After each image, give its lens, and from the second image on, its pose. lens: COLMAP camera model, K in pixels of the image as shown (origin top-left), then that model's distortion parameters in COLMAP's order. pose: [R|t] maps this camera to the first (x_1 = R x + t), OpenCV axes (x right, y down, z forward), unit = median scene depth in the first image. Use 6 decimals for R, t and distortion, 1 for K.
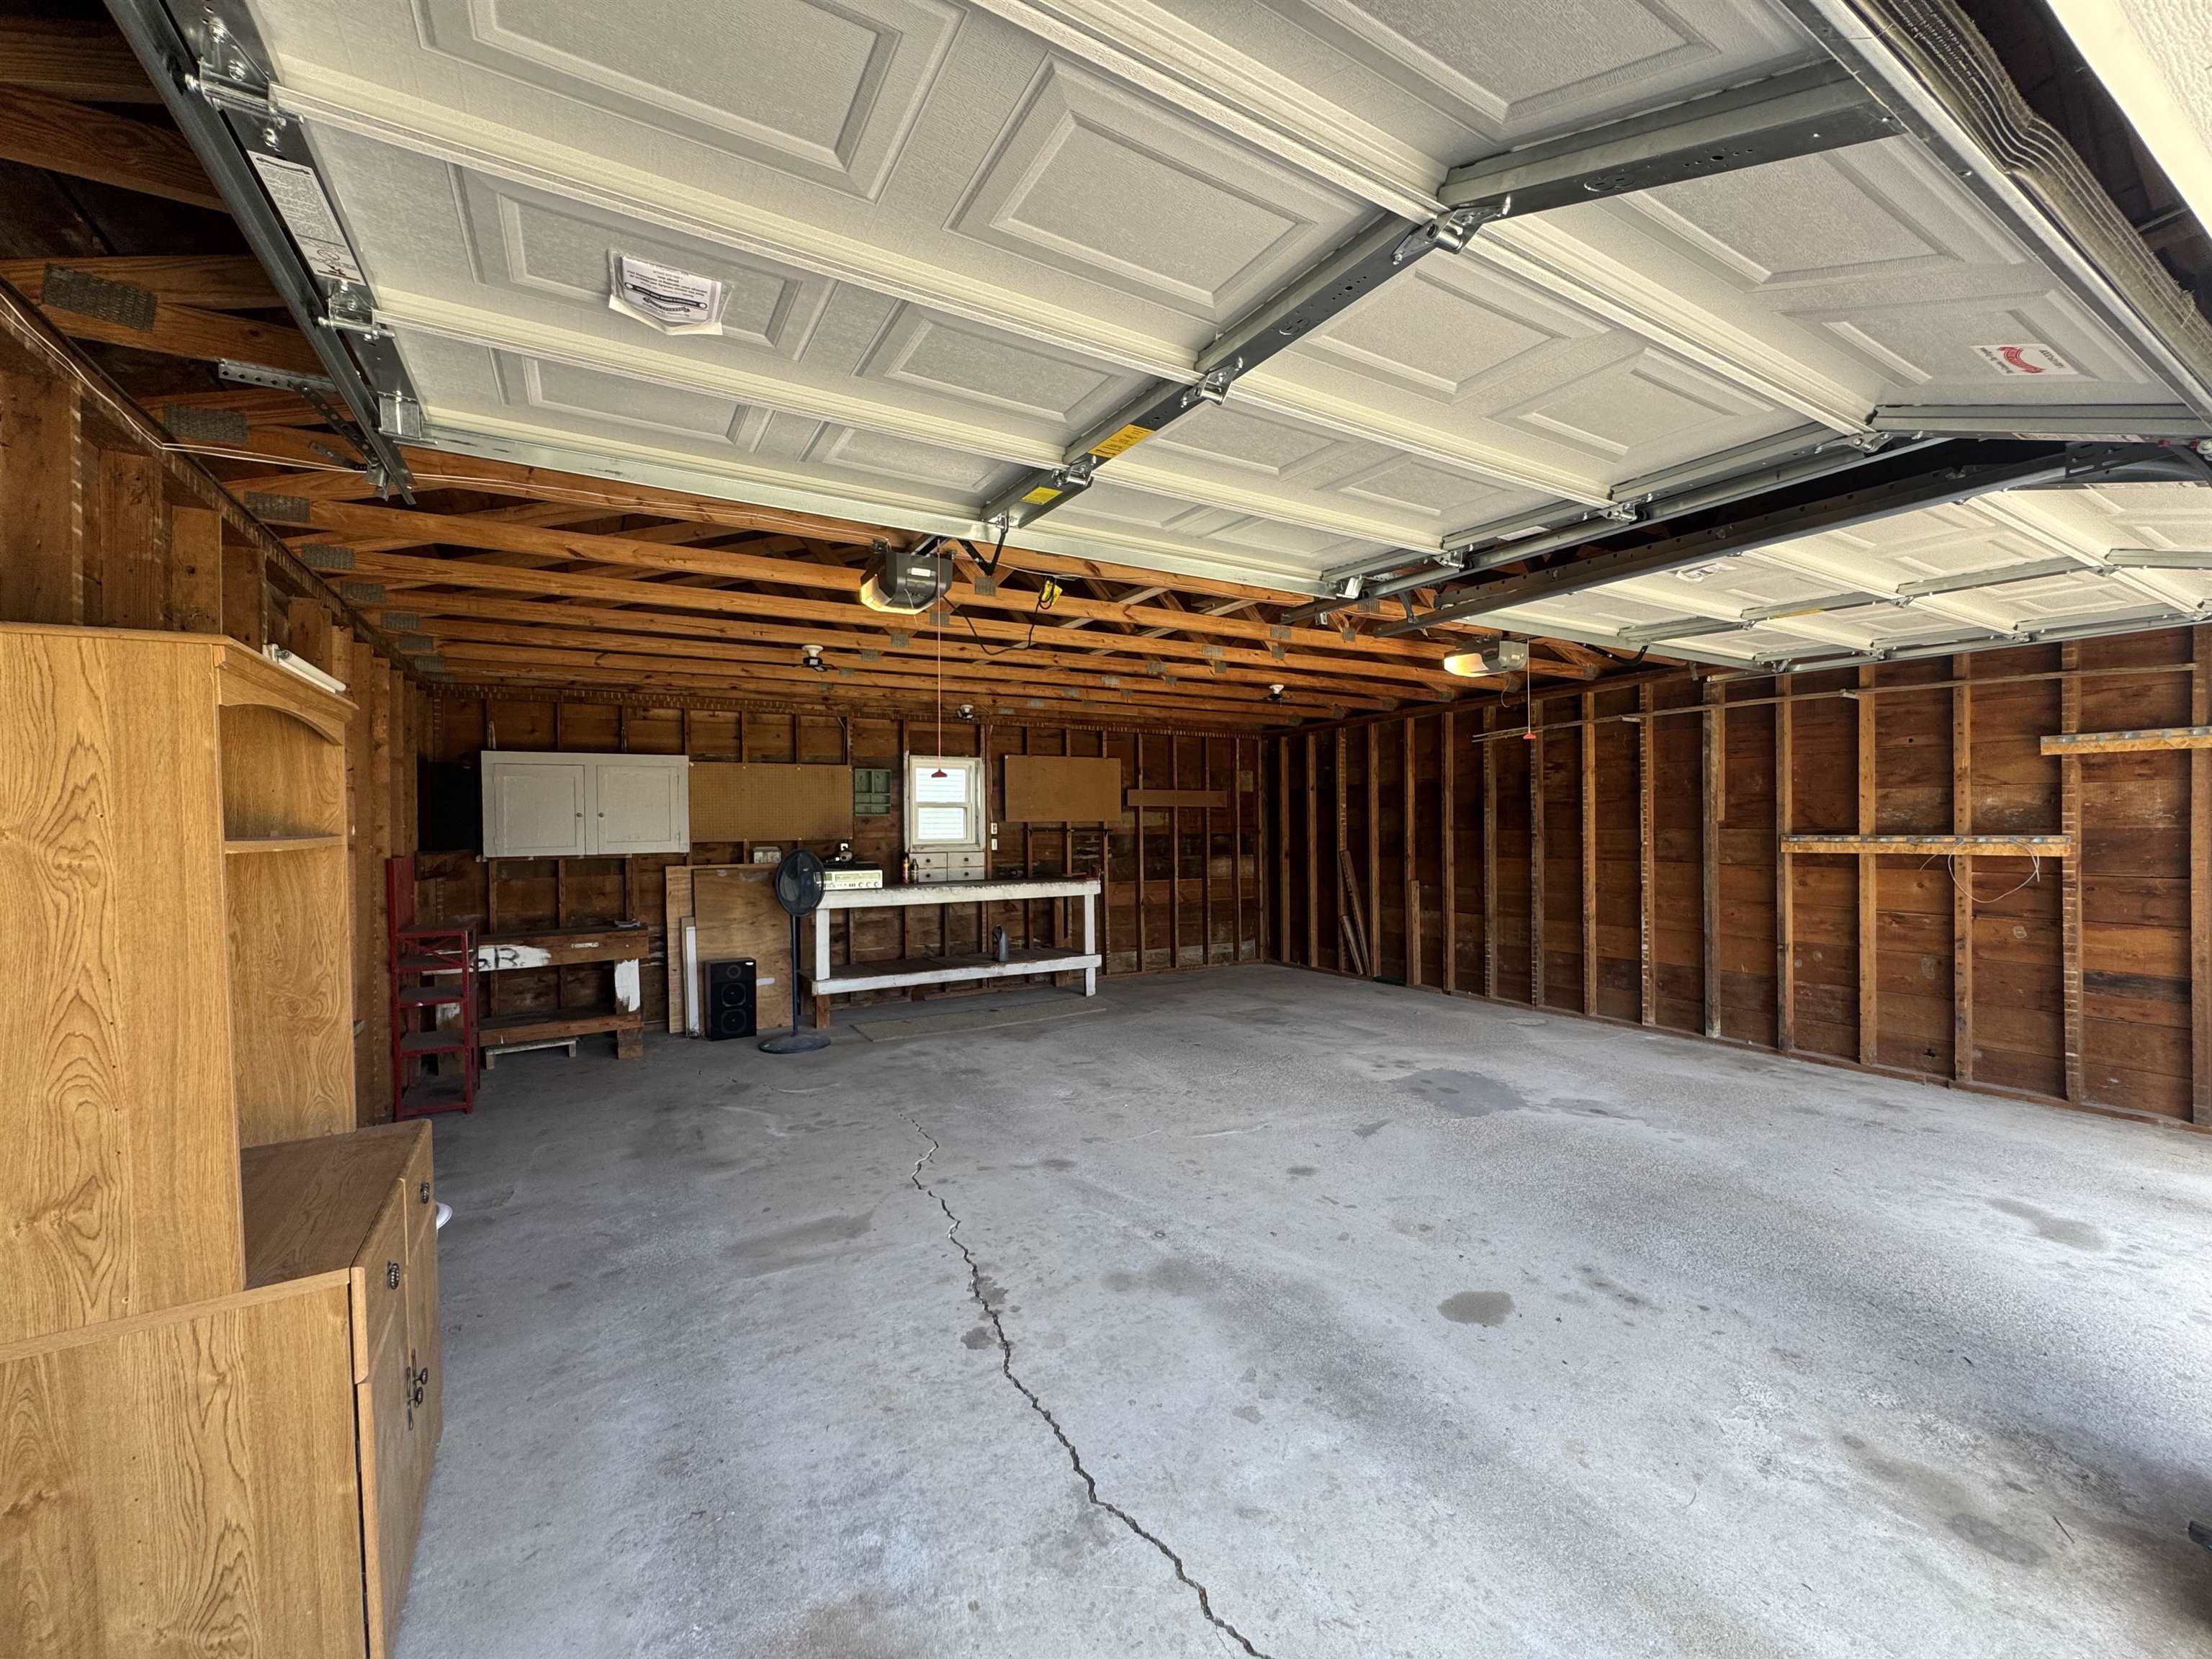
lens RADIAL K [[881.8, 0, 1105.7], [0, 881.8, 833.7], [0, 0, 1]] dist [-0.003831, 0.000371]
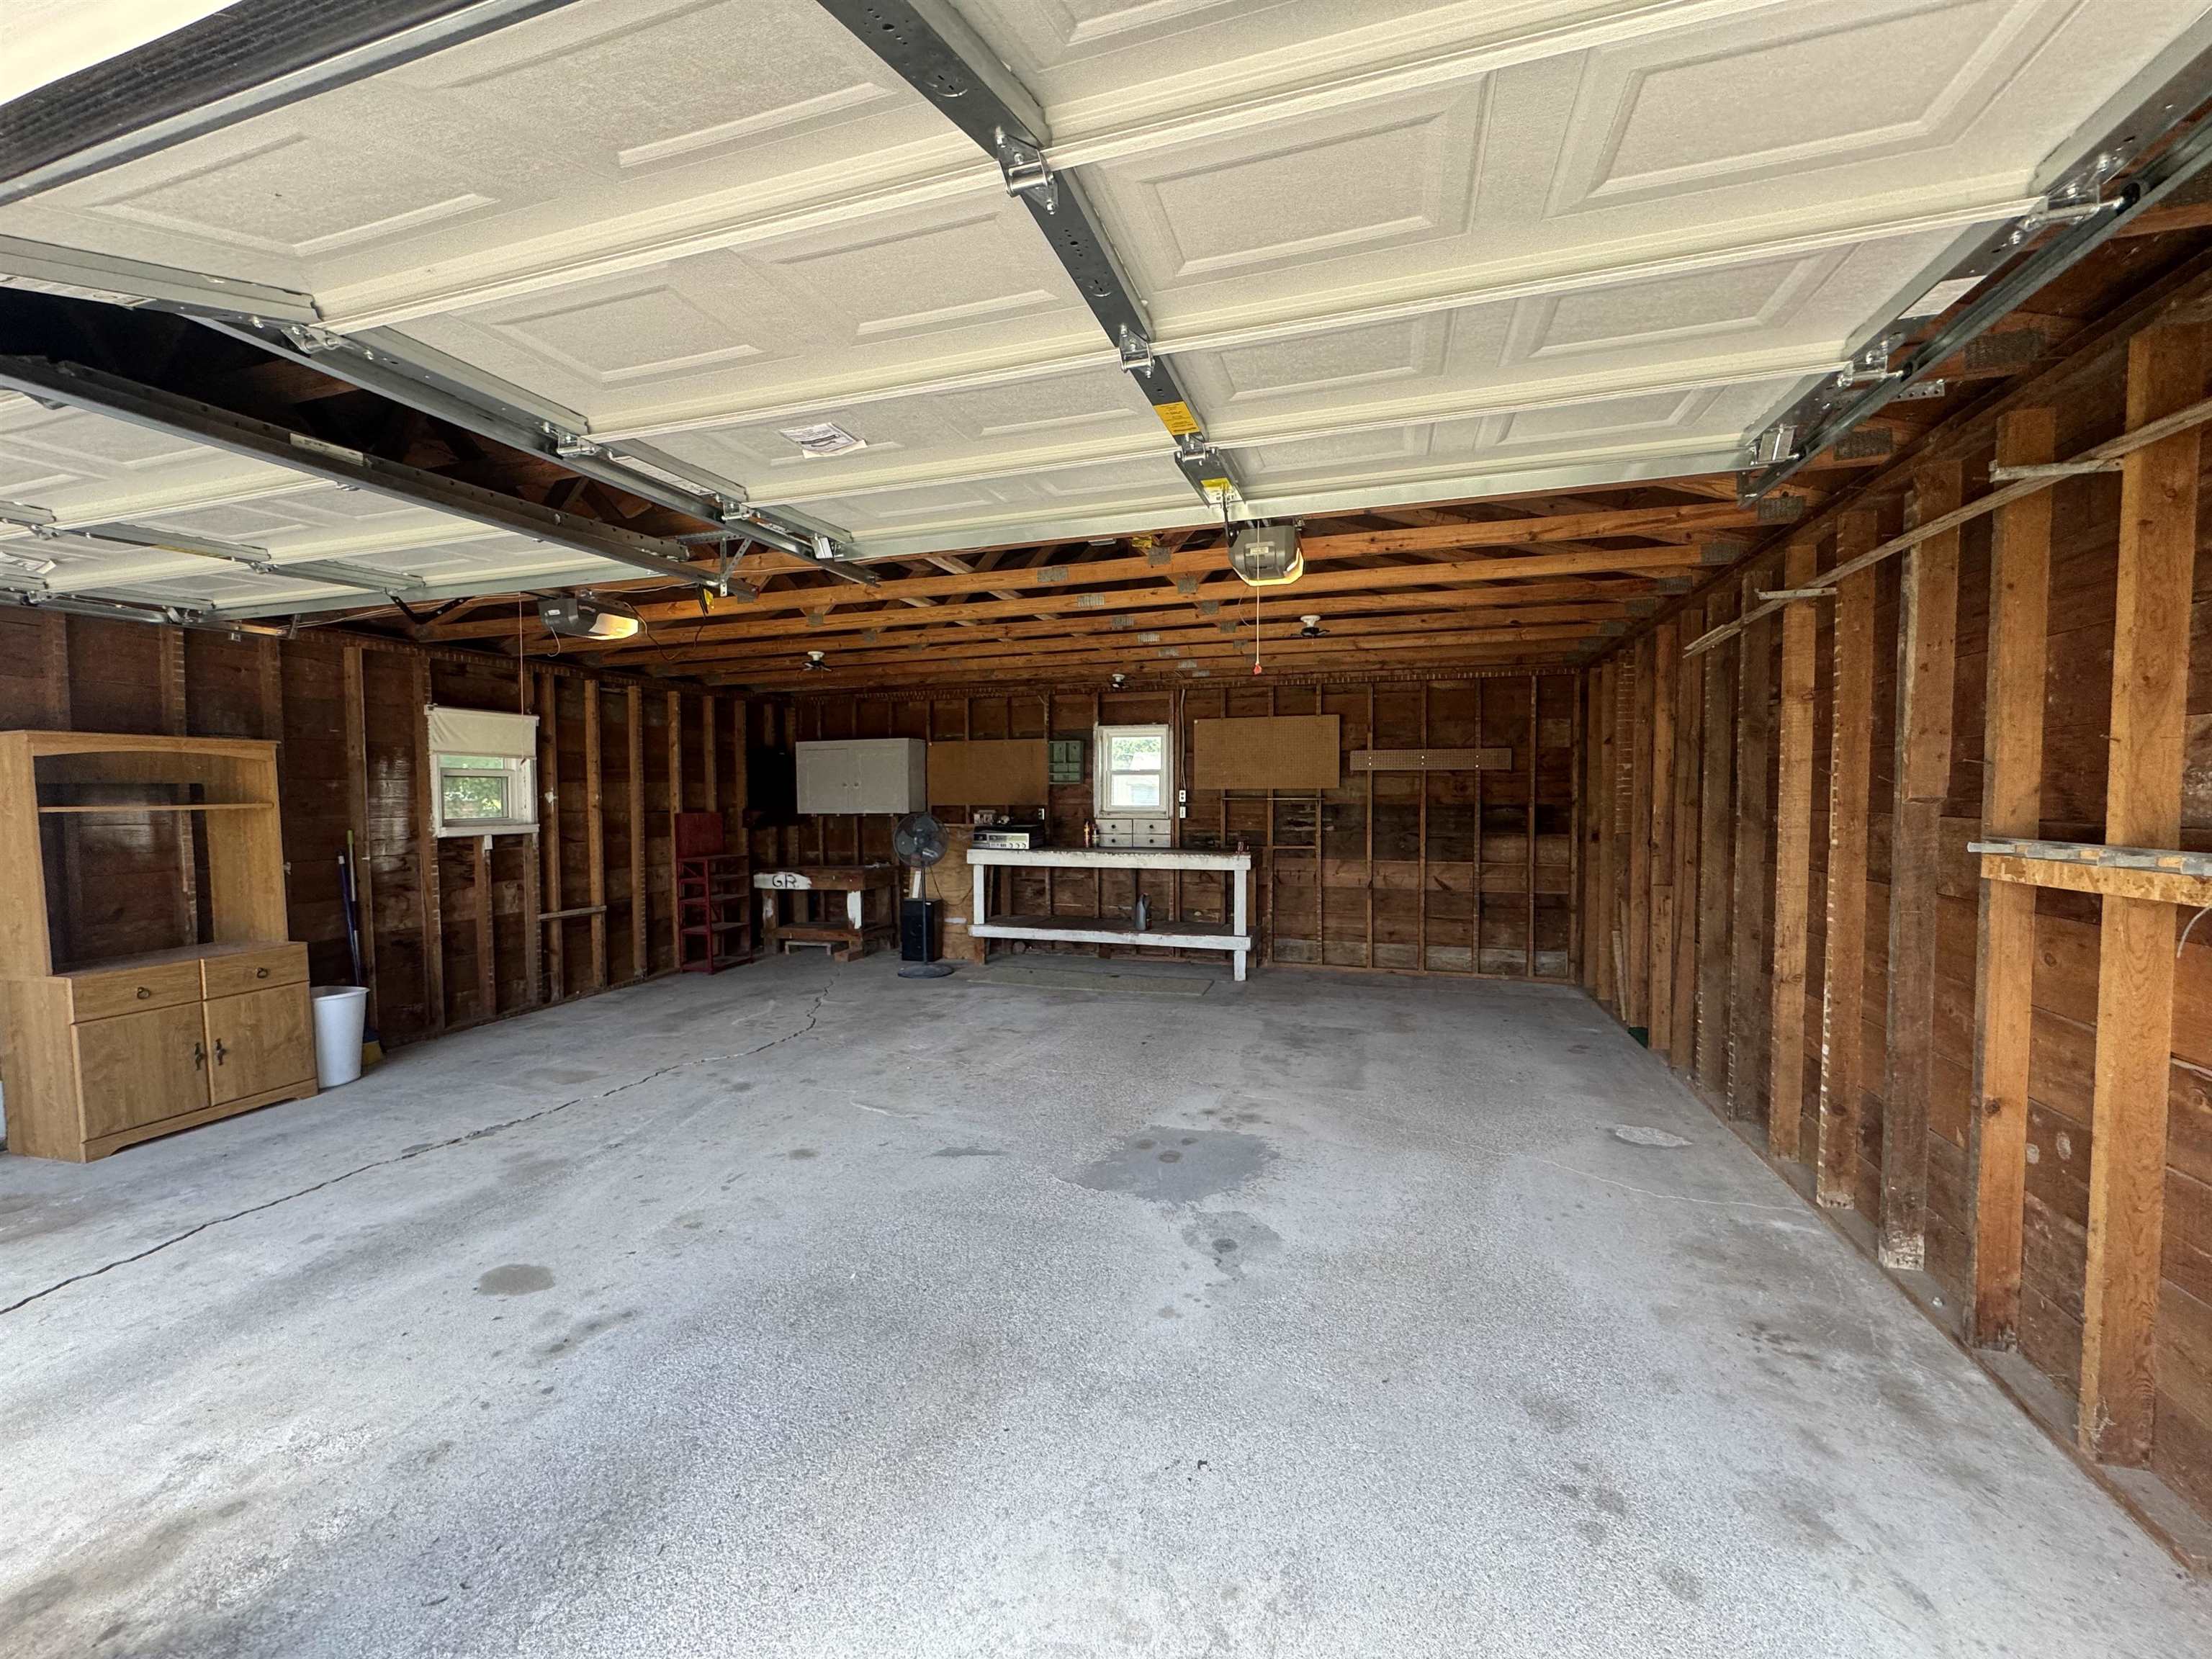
lens RADIAL K [[881.8, 0, 1105.7], [0, 881.8, 833.7], [0, 0, 1]] dist [-0.003831, 0.000371]
pose [[0.667382, 0.041109, -0.743580, 0.896004], [-0.007528, 0.998797, 0.048463, -0.018016], [0.744678, -0.026746, 0.666888, 0.467676]]
